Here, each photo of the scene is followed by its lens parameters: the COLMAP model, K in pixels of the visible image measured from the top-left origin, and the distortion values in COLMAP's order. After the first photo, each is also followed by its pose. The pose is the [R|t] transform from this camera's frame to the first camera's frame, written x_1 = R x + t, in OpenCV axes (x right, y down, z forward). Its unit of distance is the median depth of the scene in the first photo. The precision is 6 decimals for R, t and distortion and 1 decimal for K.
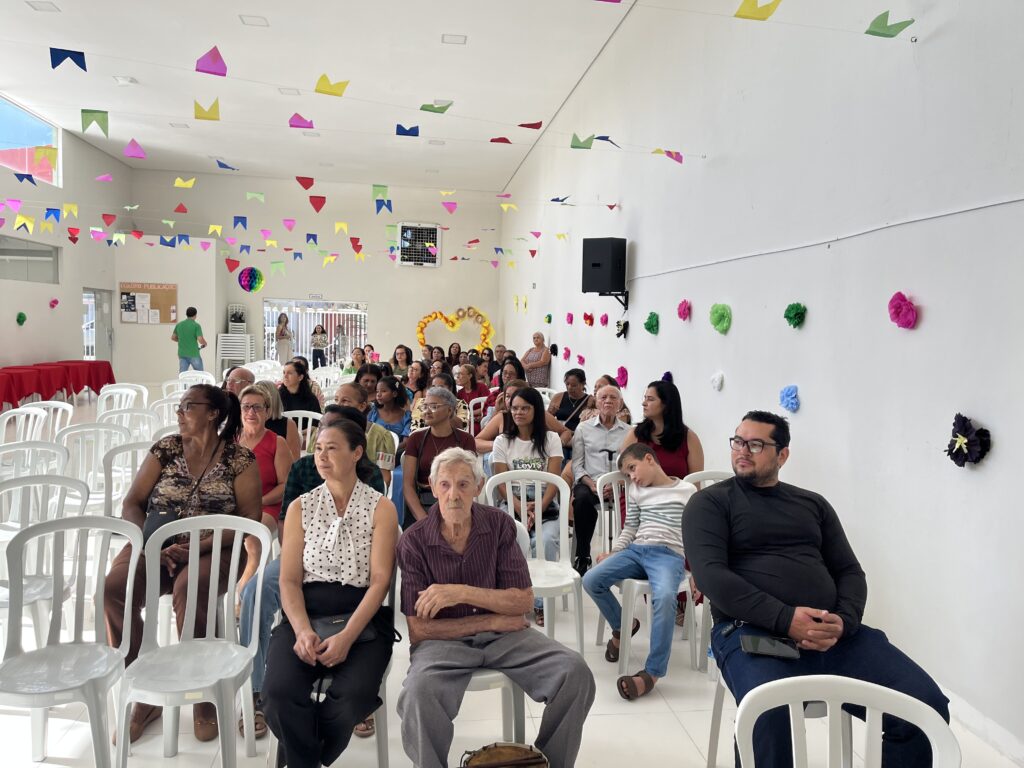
lens RADIAL K [[782.4, 0, 512.0], [0, 782.4, 384.0], [0, 0, 1]] dist [0.068004, -0.089129]
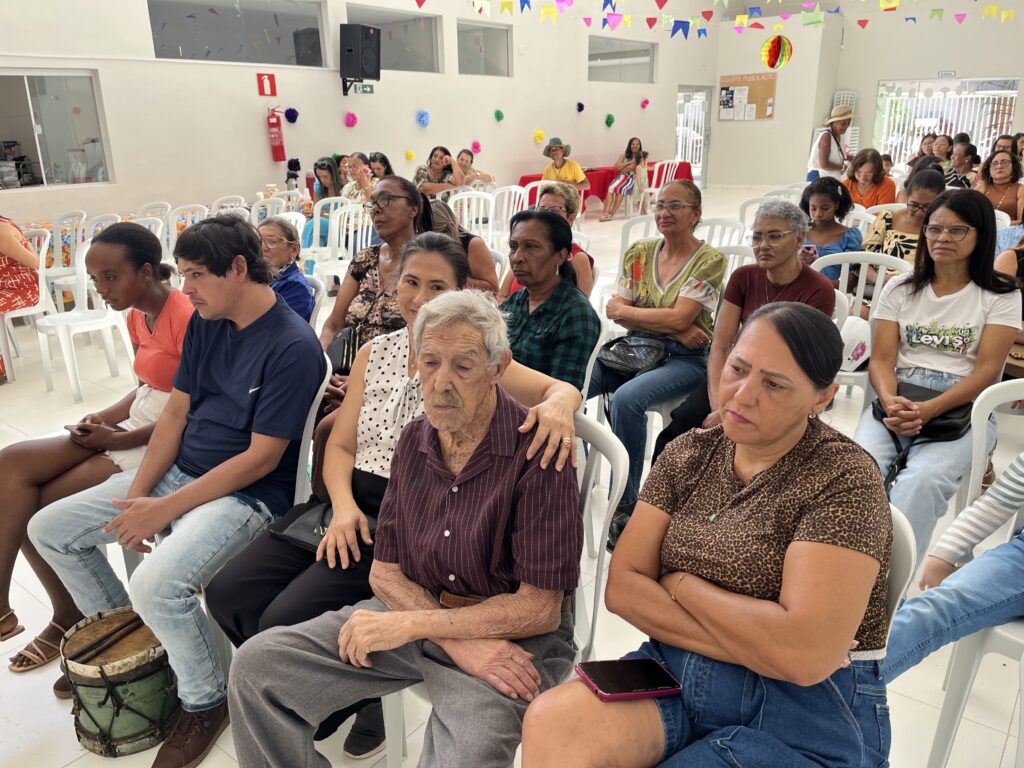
lens RADIAL K [[771.6, 0, 515.1], [0, 771.6, 388.0], [0, 0, 1]] dist [0.070196, -0.090241]
pose [[0.690242, 0.192833, -0.697410, 0.066375], [-0.013954, 0.967203, 0.253621, 0.000762], [0.723444, -0.165328, 0.670295, 0.120685]]
